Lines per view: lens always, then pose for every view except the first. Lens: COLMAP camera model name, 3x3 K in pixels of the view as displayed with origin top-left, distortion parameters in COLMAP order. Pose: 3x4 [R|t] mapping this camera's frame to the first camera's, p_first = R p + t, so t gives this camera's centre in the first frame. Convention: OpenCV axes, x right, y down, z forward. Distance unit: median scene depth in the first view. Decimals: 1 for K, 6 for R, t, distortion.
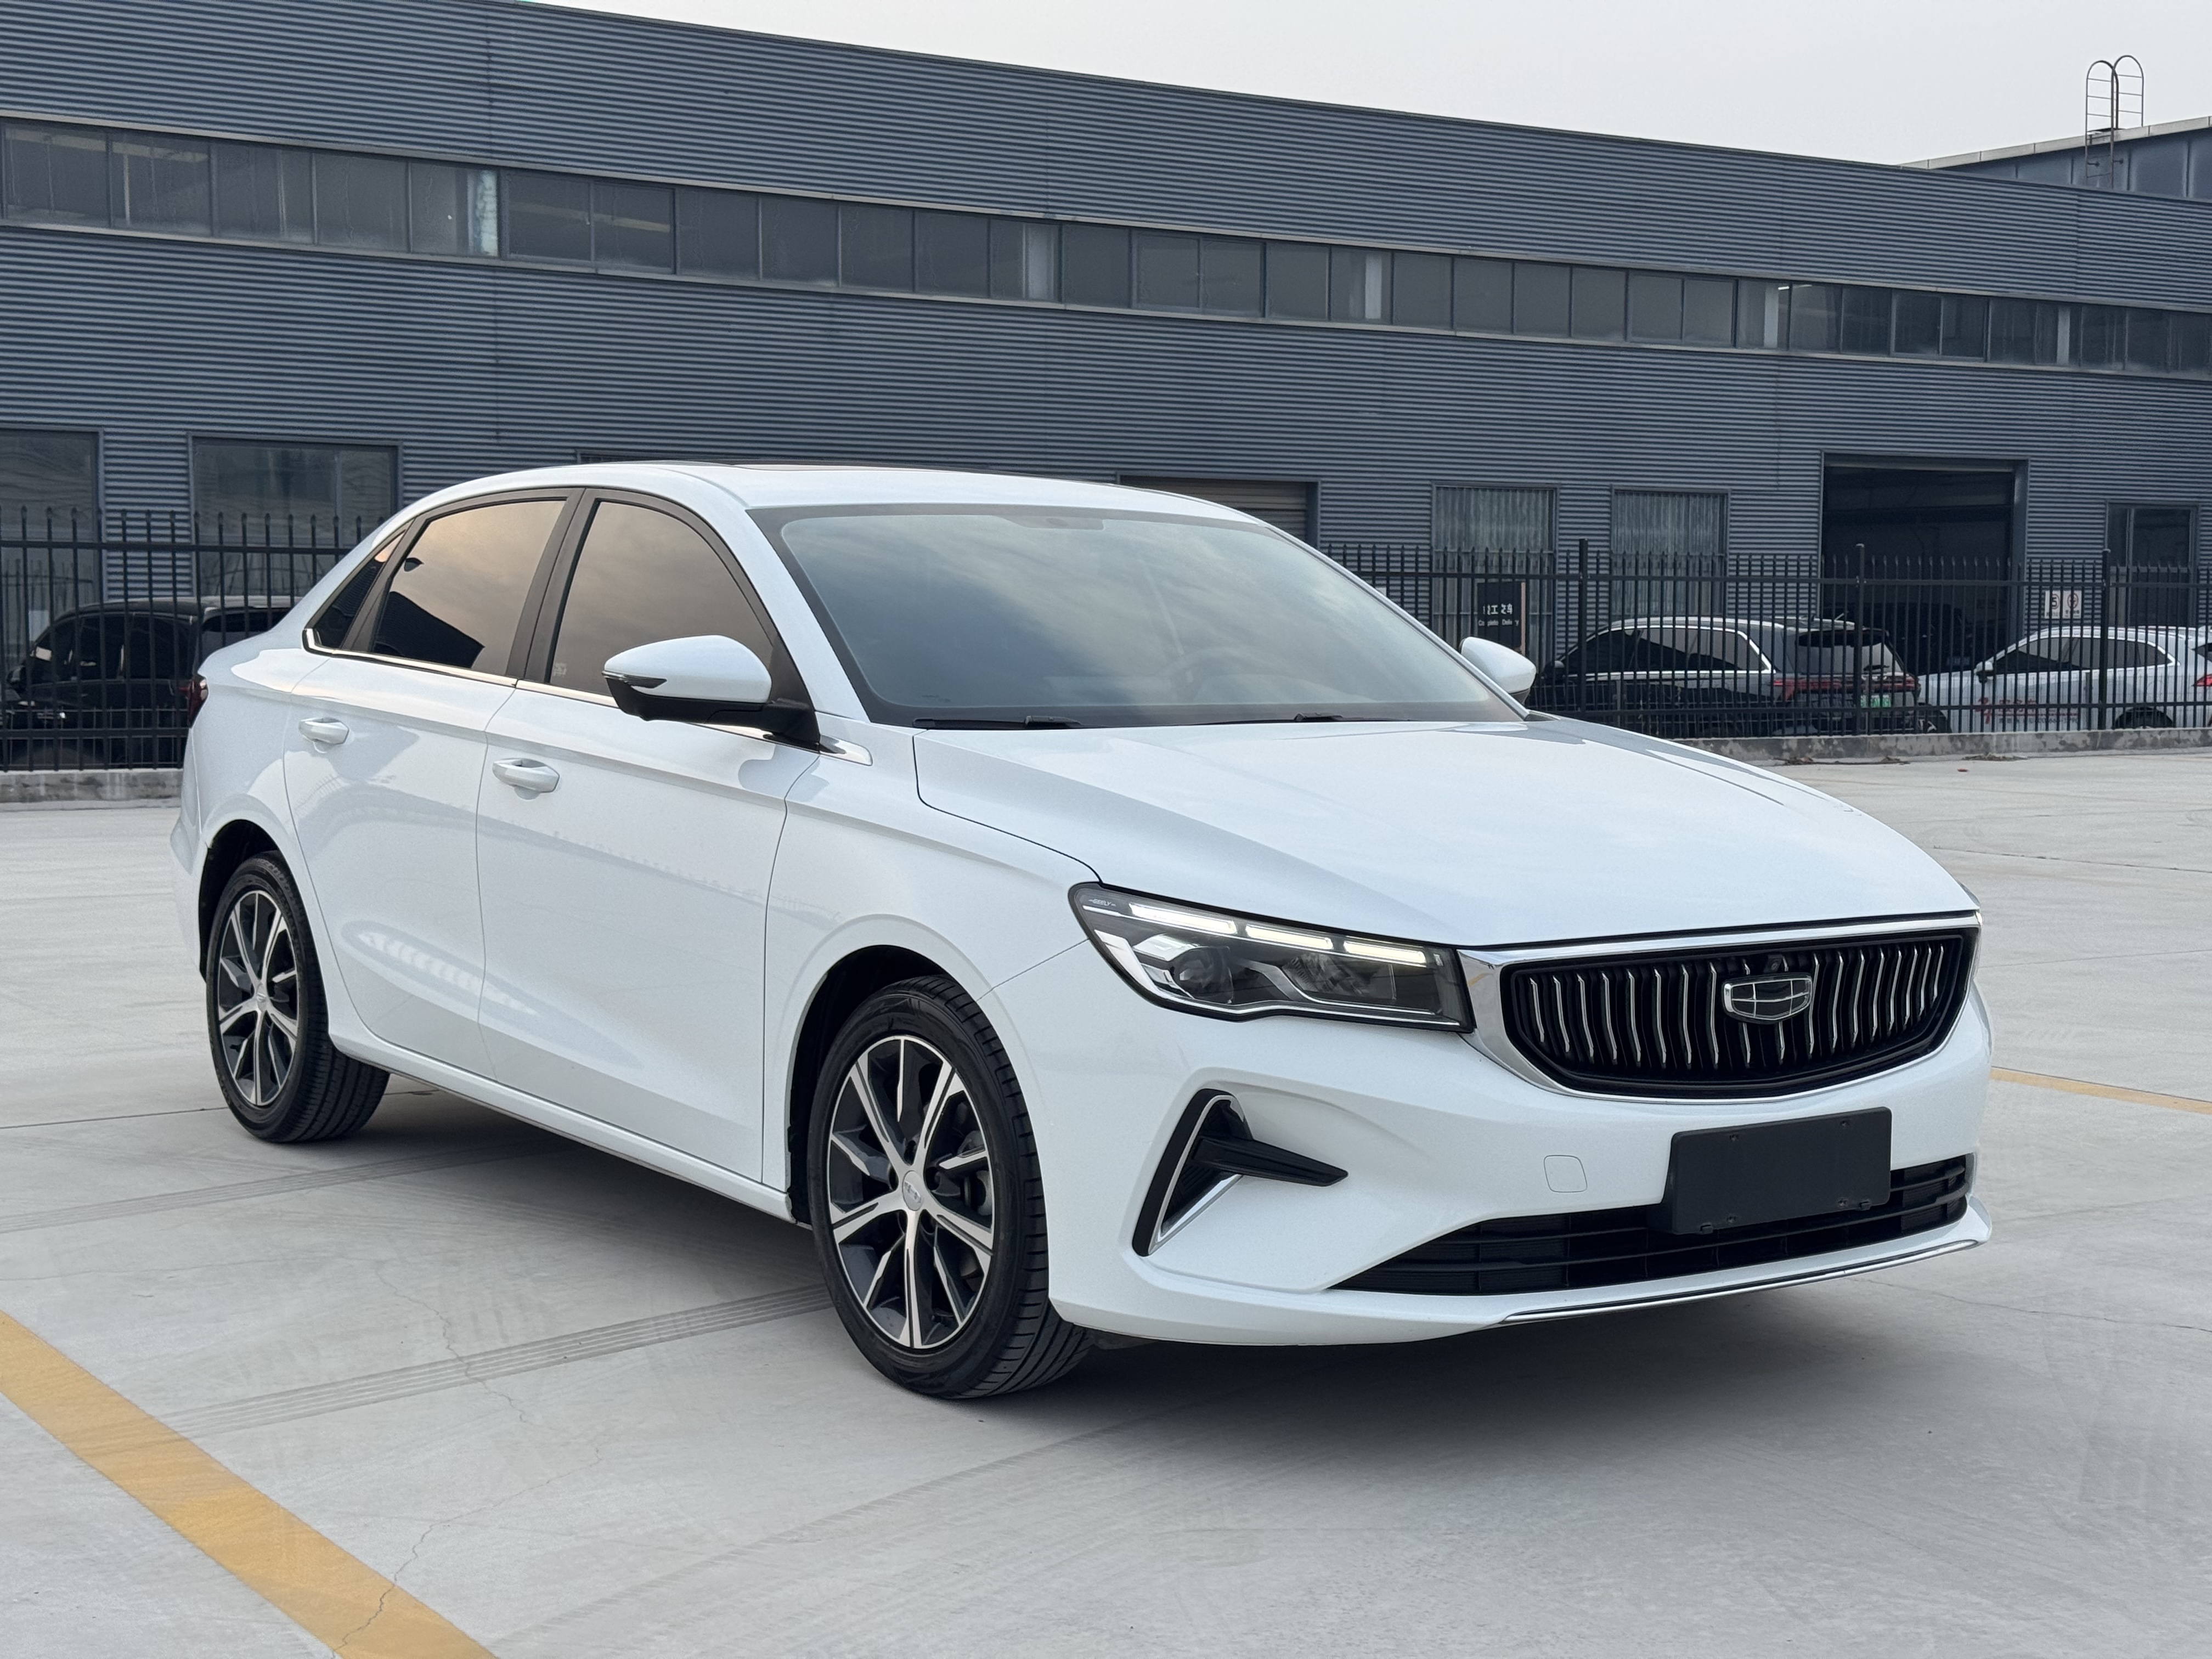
lens RADIAL K [[3067.6, 0, 1114.5], [0, 3067.6, 890.5], [0, 0, 1]] dist [0.201315, -0.427924]
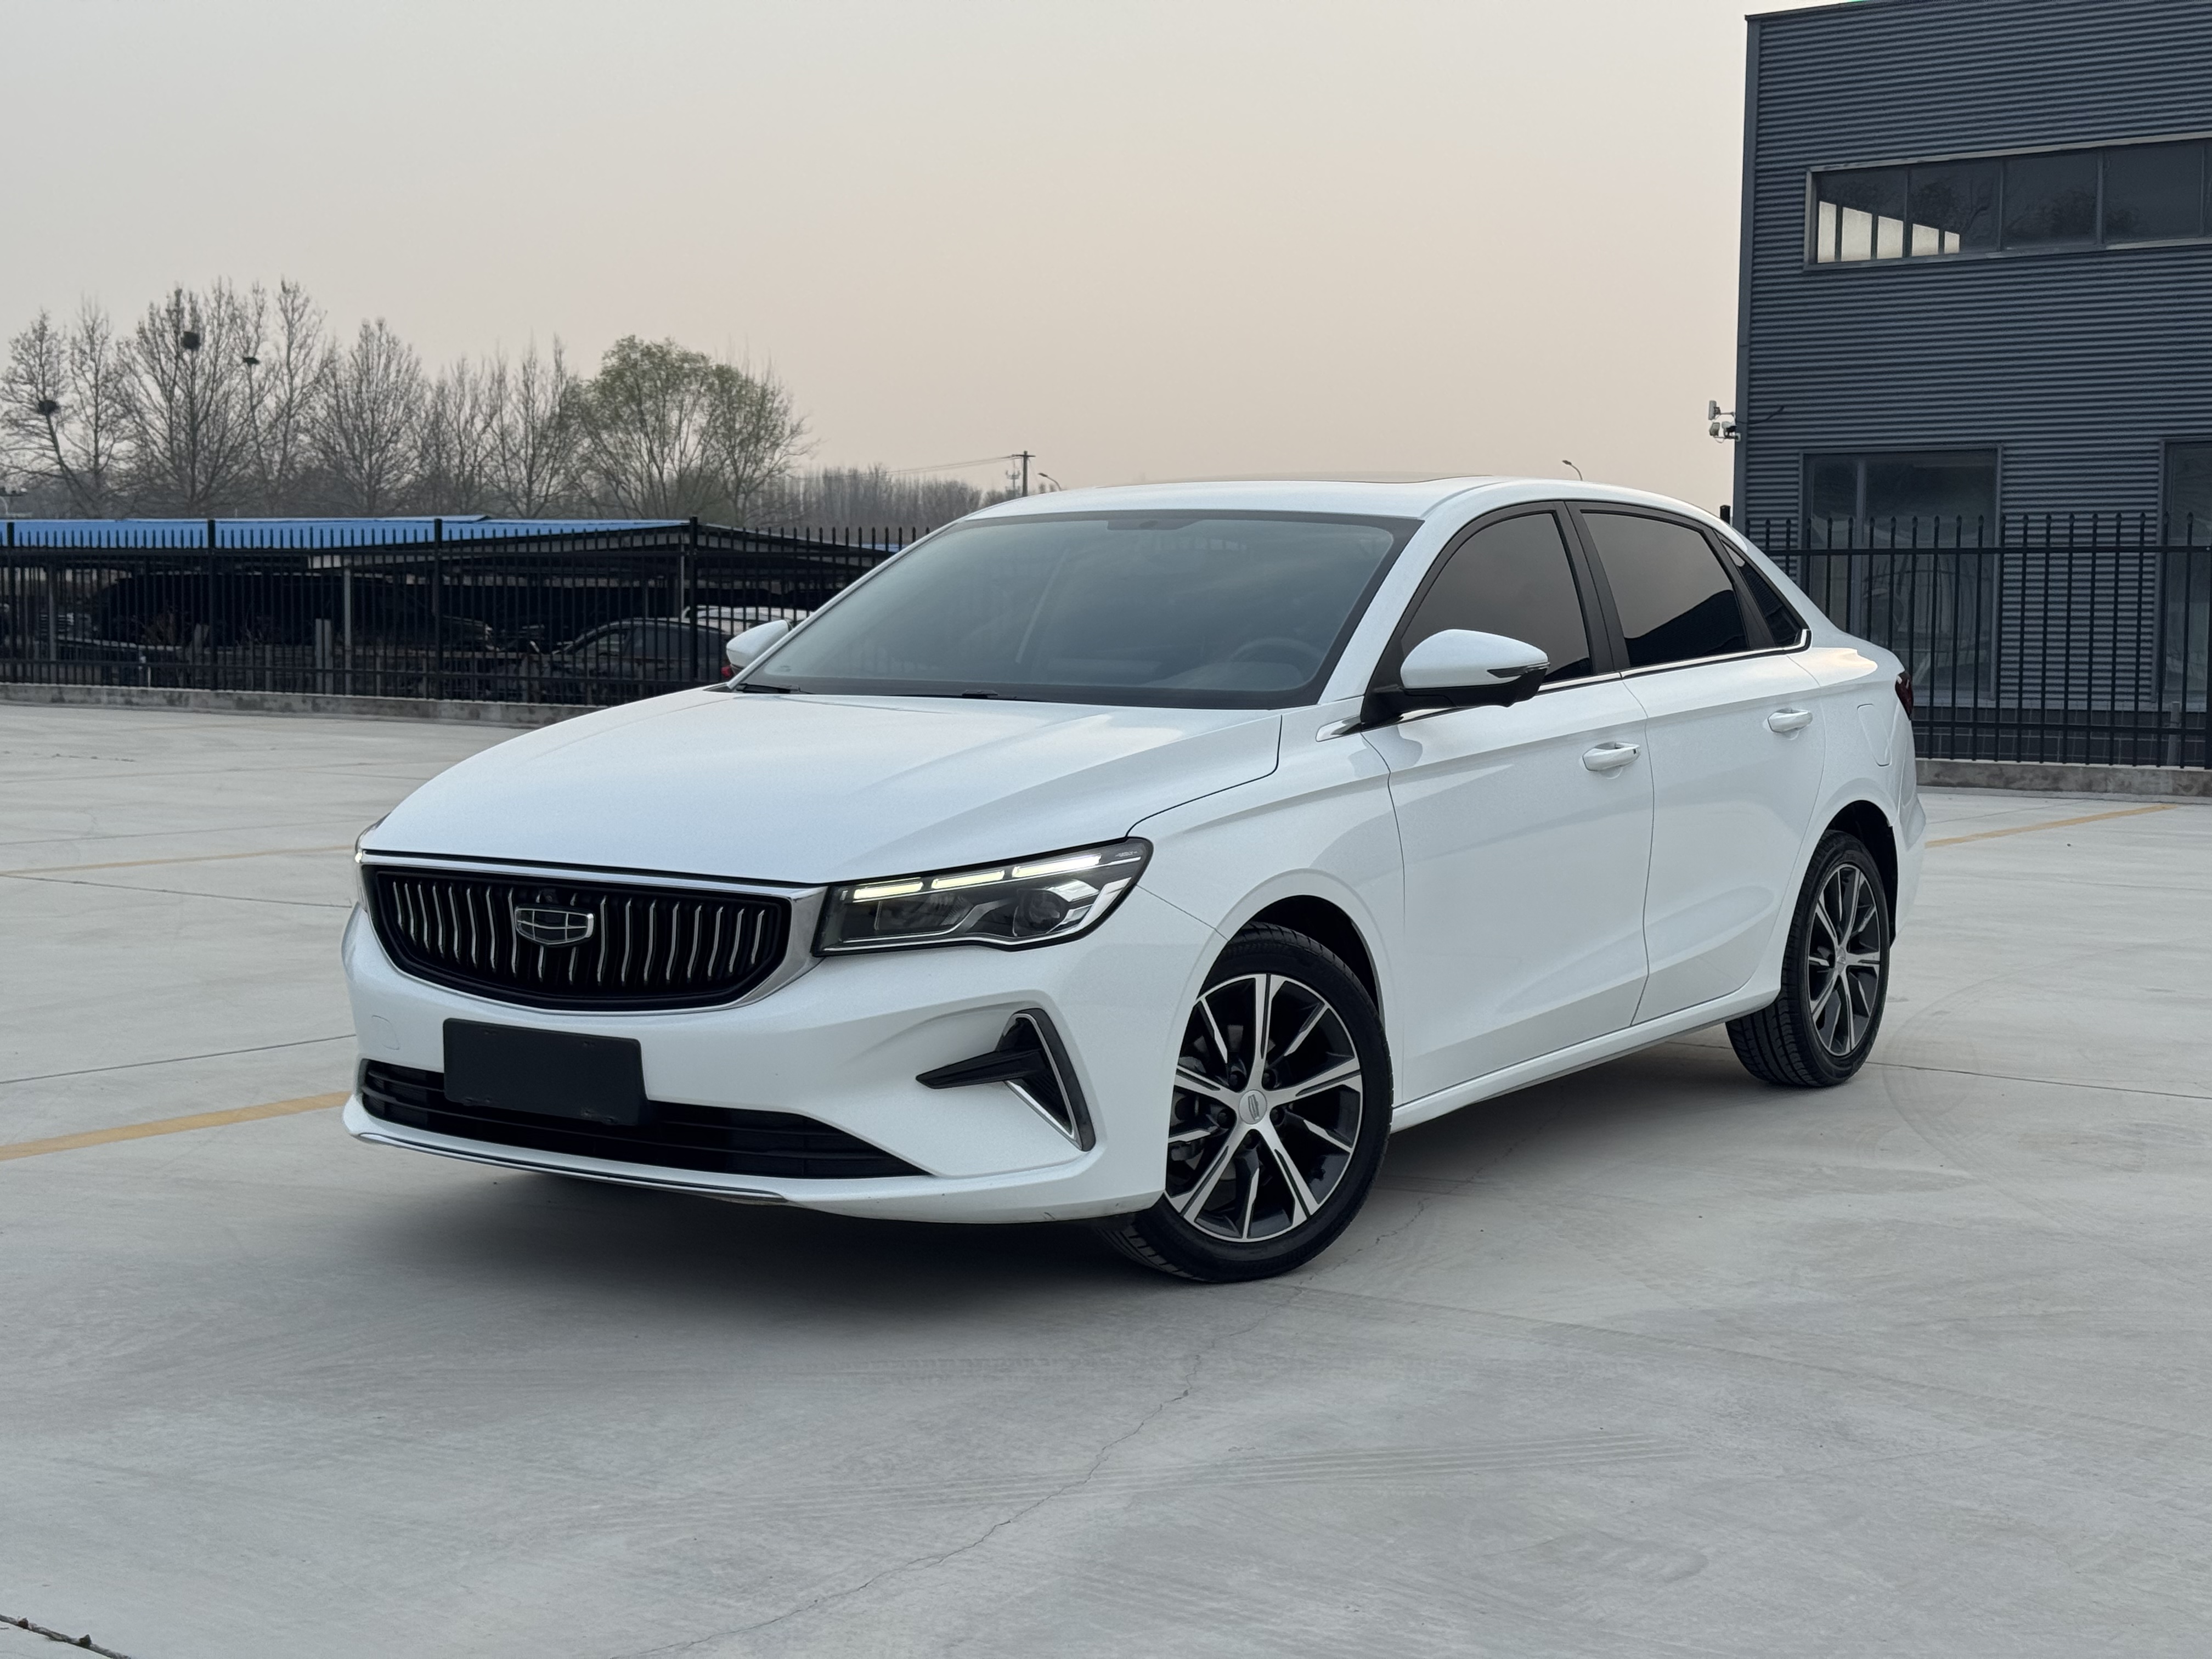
lens RADIAL K [[3059.0, 0, 1222.1], [0, 3059.0, 1028.2], [0, 0, 1]] dist [0.099091, -0.009620]
pose [[0.361360, 0.124819, -0.924034, 1.329921], [-0.086838, 0.991198, 0.099931, -0.062325], [0.928374, 0.044130, 0.369018, 0.779444]]
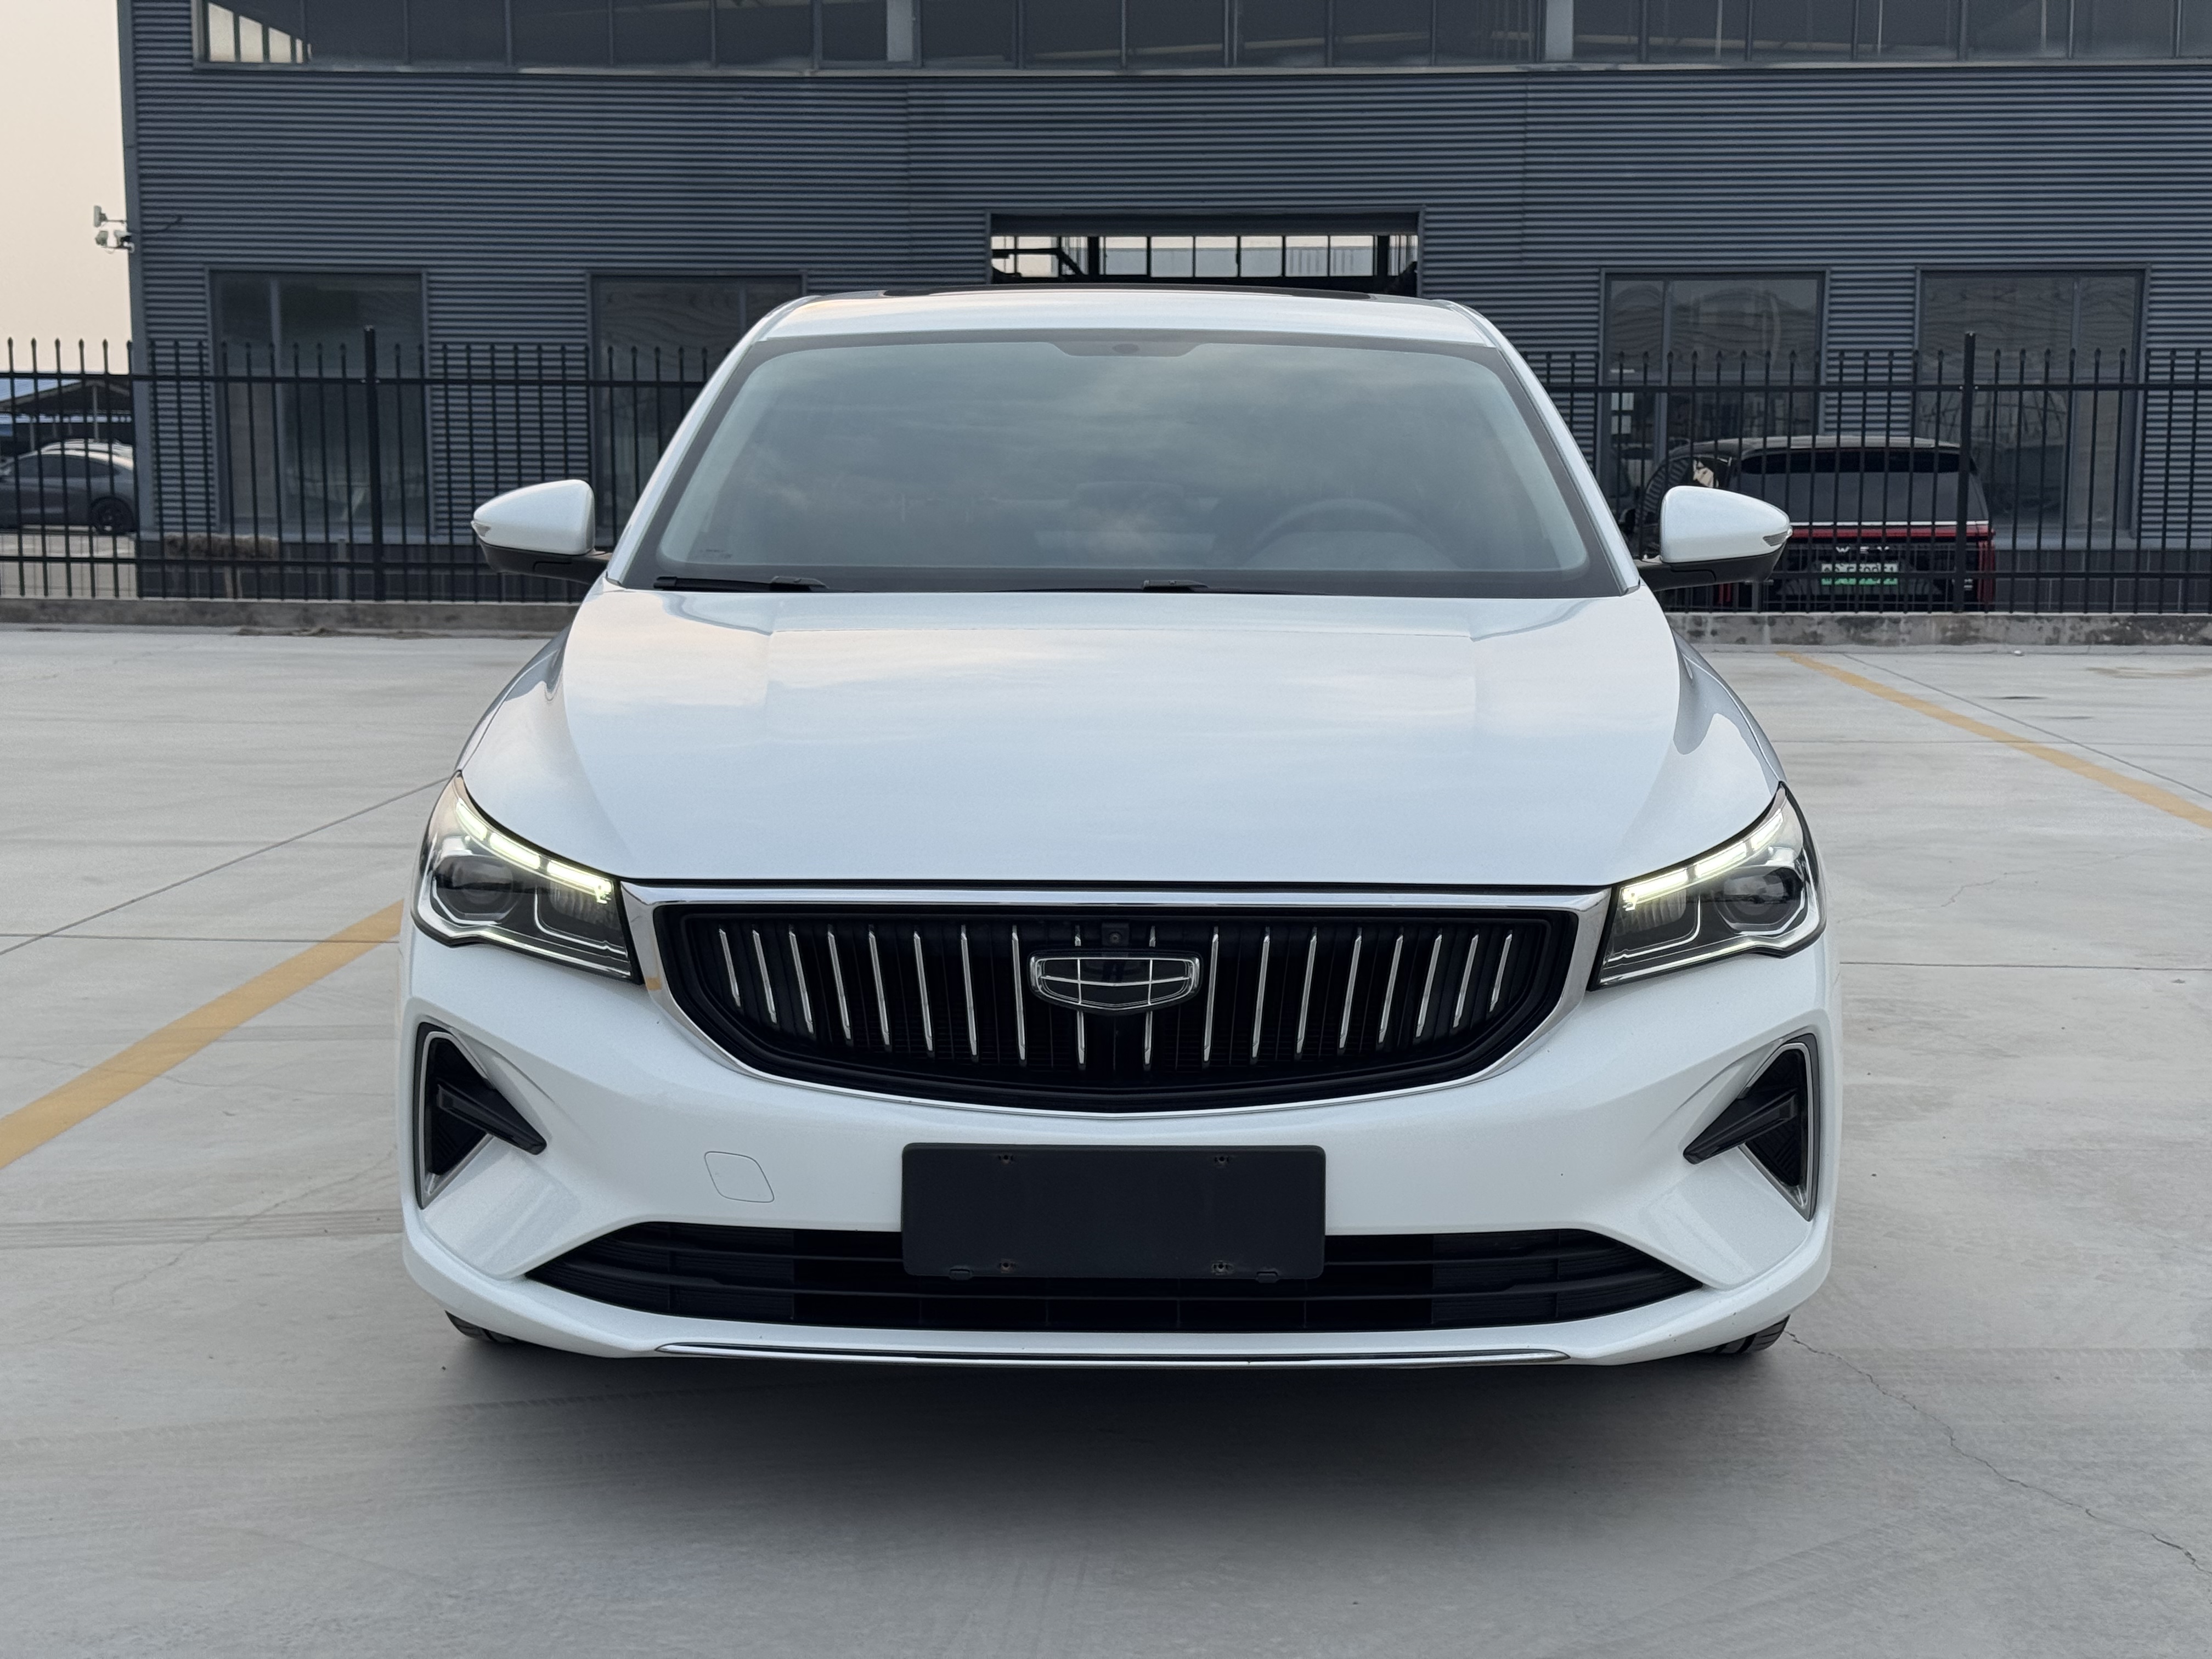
lens RADIAL K [[3112.0, 0, 1167.6], [0, 3112.0, 839.6], [0, 0, 1]] dist [0.159327, -0.291014]
pose [[0.807490, 0.073368, -0.585301, 0.634776], [-0.053562, 0.997256, 0.051113, -0.036746], [0.587445, -0.009923, 0.809204, 0.386577]]
